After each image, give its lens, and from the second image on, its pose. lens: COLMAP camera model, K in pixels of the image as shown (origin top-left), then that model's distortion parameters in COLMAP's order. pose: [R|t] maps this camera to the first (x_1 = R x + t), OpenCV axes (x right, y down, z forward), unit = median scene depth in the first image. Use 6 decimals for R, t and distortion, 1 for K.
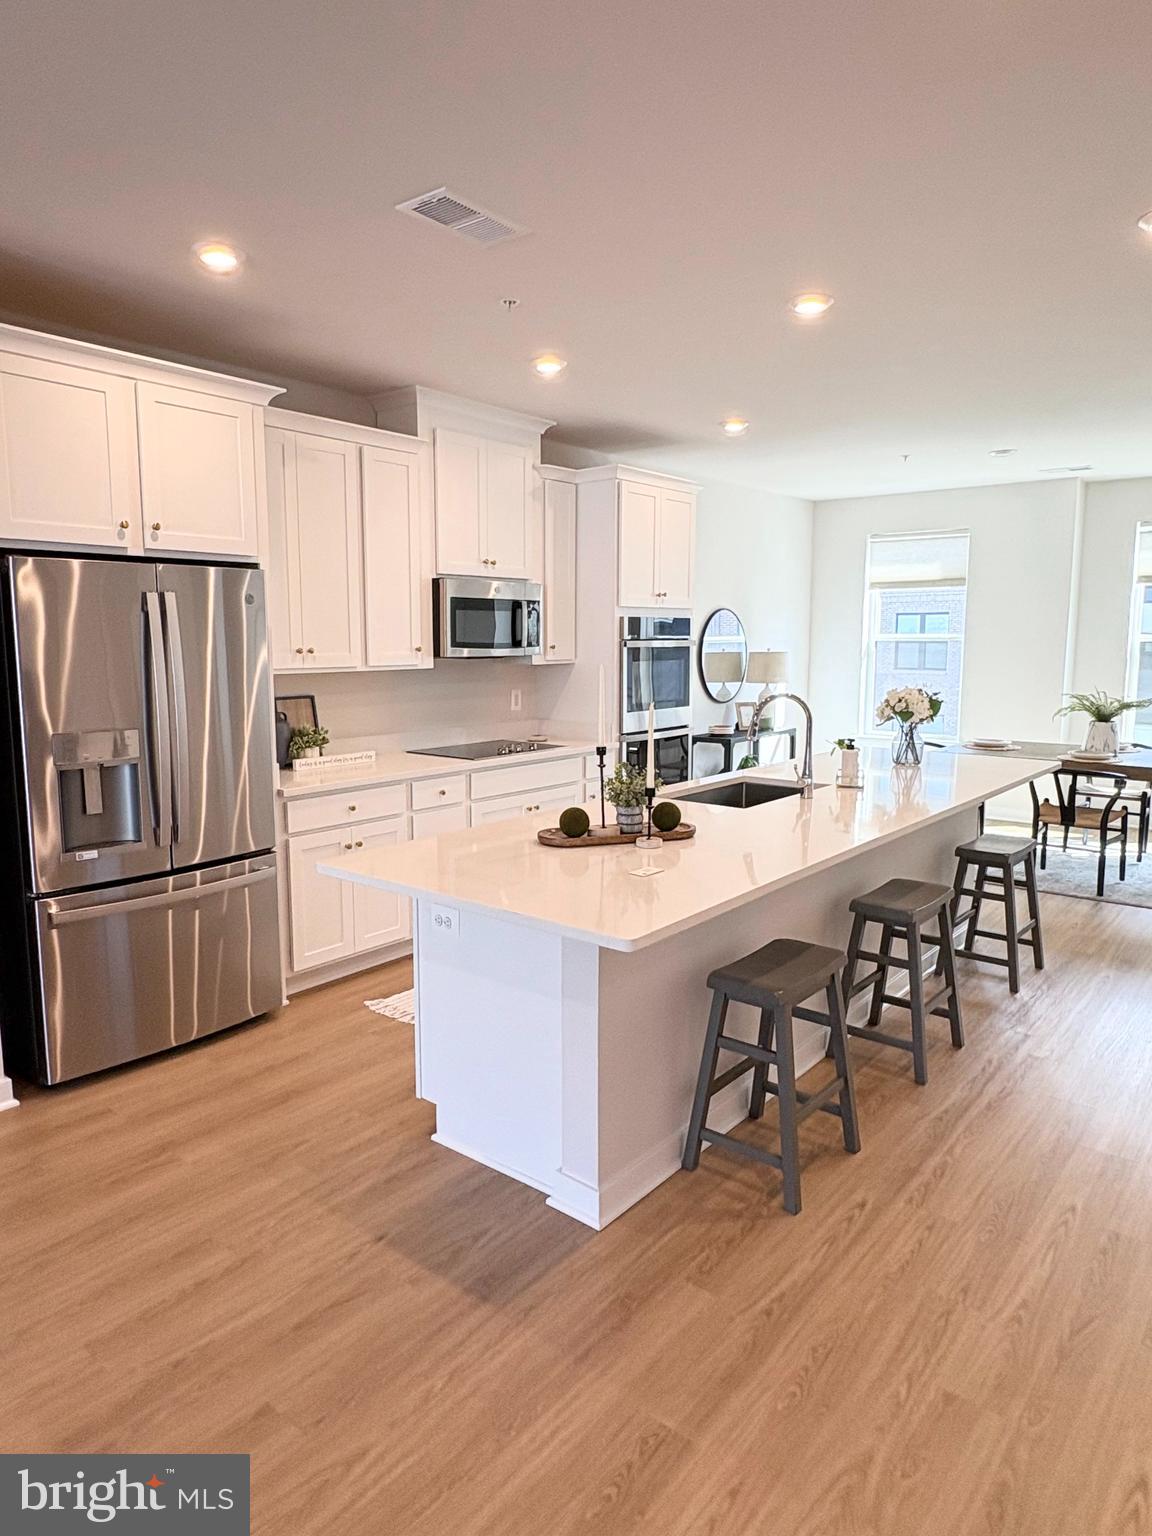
lens RADIAL K [[984.5, 0, 580.0], [0, 984.5, 760.4], [0, 0, 1]] dist [0.002679, 0.000846]
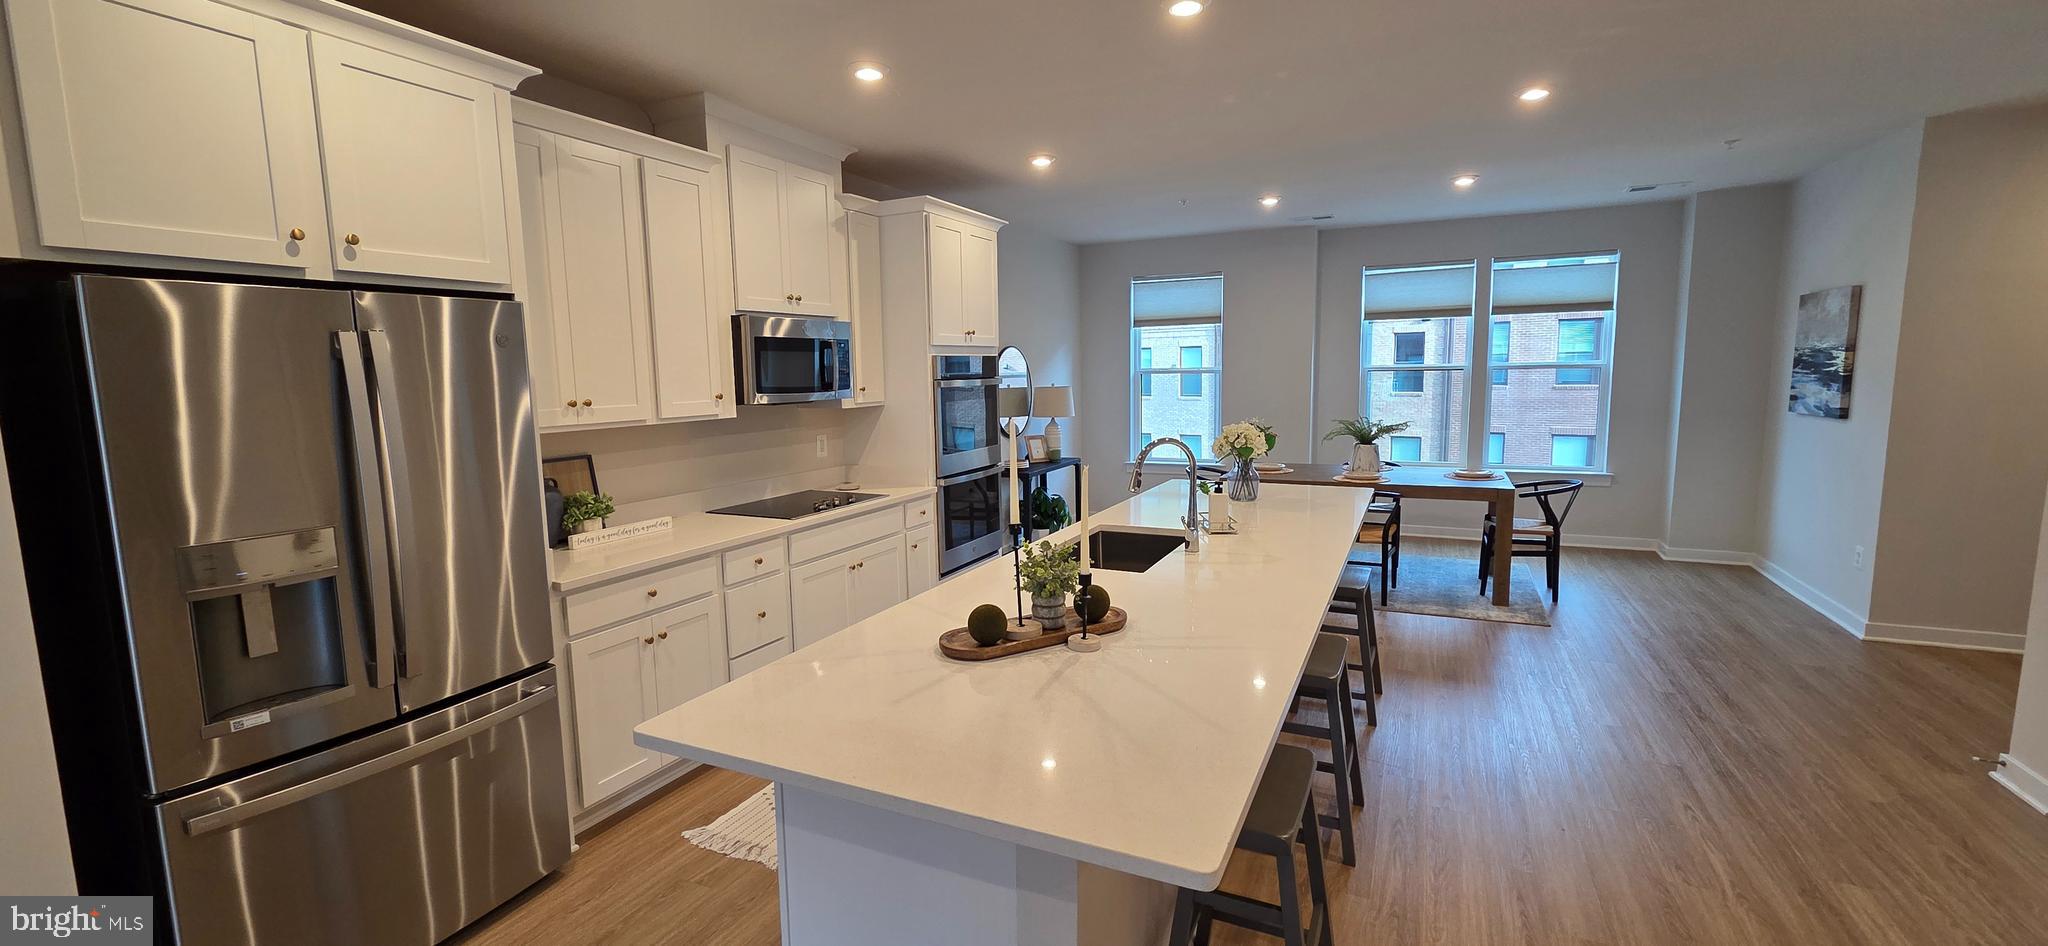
lens RADIAL K [[844.8, 0, 1032.3], [0, 844.8, 468.8], [0, 0, 1]] dist [-0.000672, -0.000213]
pose [[0.971014, -0.044935, 0.234760, -0.077295], [0.047220, 0.998876, -0.004118, -0.034410], [-0.234311, 0.015084, 0.972045, 0.220158]]
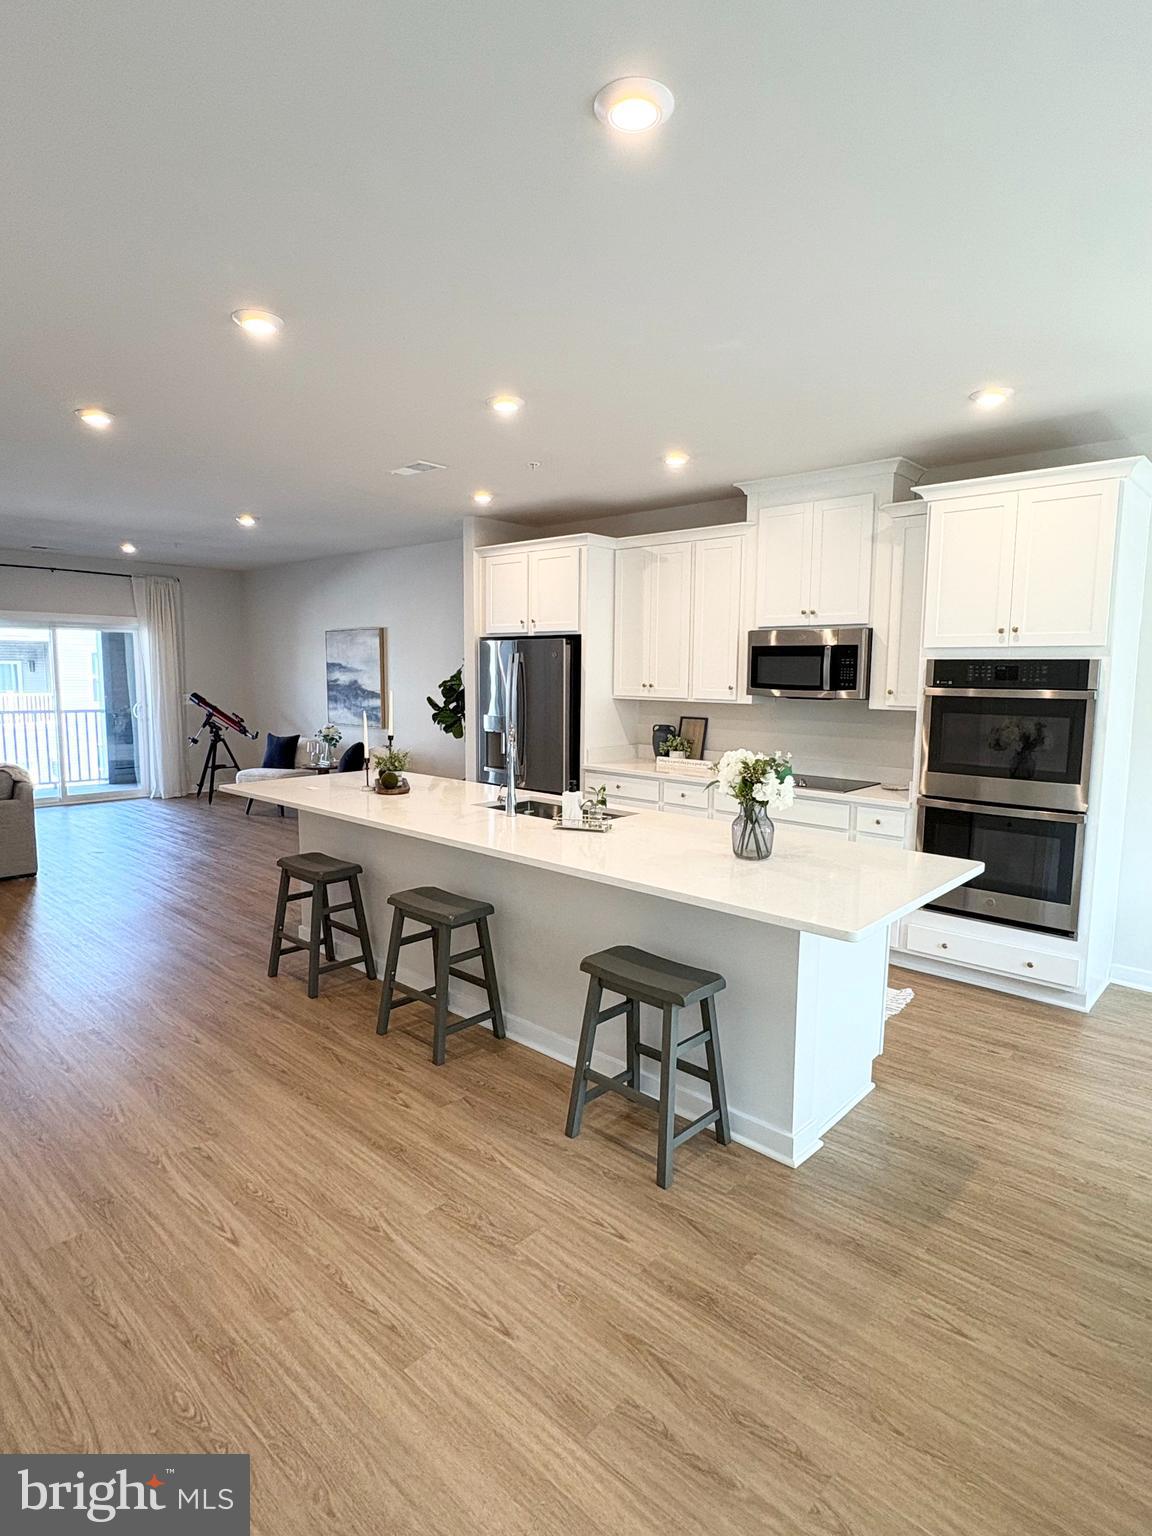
lens RADIAL K [[818.3, 0, 584.7], [0, 818.3, 771.7], [0, 0, 1]] dist [-0.004078, -0.002697]
pose [[-0.061731, 0.125670, -0.990150, 0.942906], [-0.135819, 0.981756, 0.133072, -0.124704], [0.988809, 0.142696, -0.043536, 0.894583]]
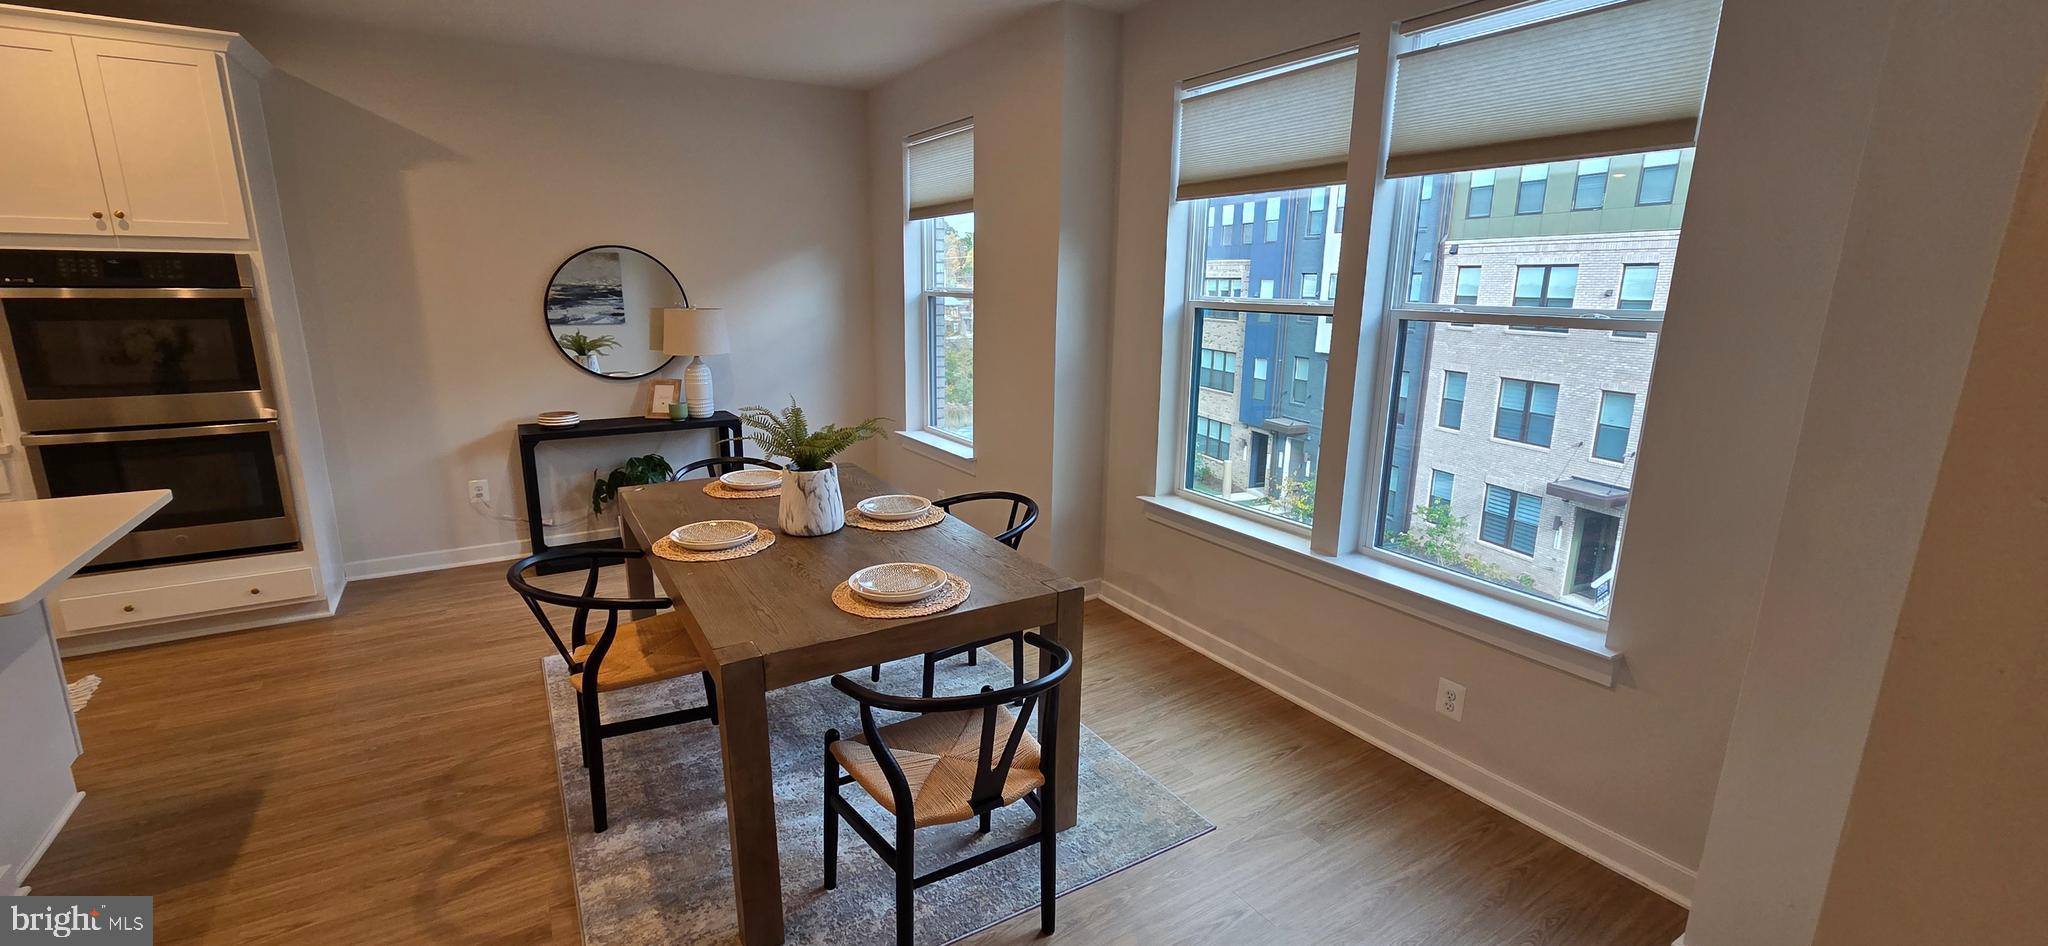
lens RADIAL K [[836.1, 0, 1020.7], [0, 836.1, 468.3], [0, 0, 1]] dist [0.000020, -0.000362]
pose [[0.946448, 0.086677, -0.311004, 1.029383], [-0.056937, 0.993001, 0.103480, -0.119451], [0.317797, -0.080231, 0.944758, 0.832576]]
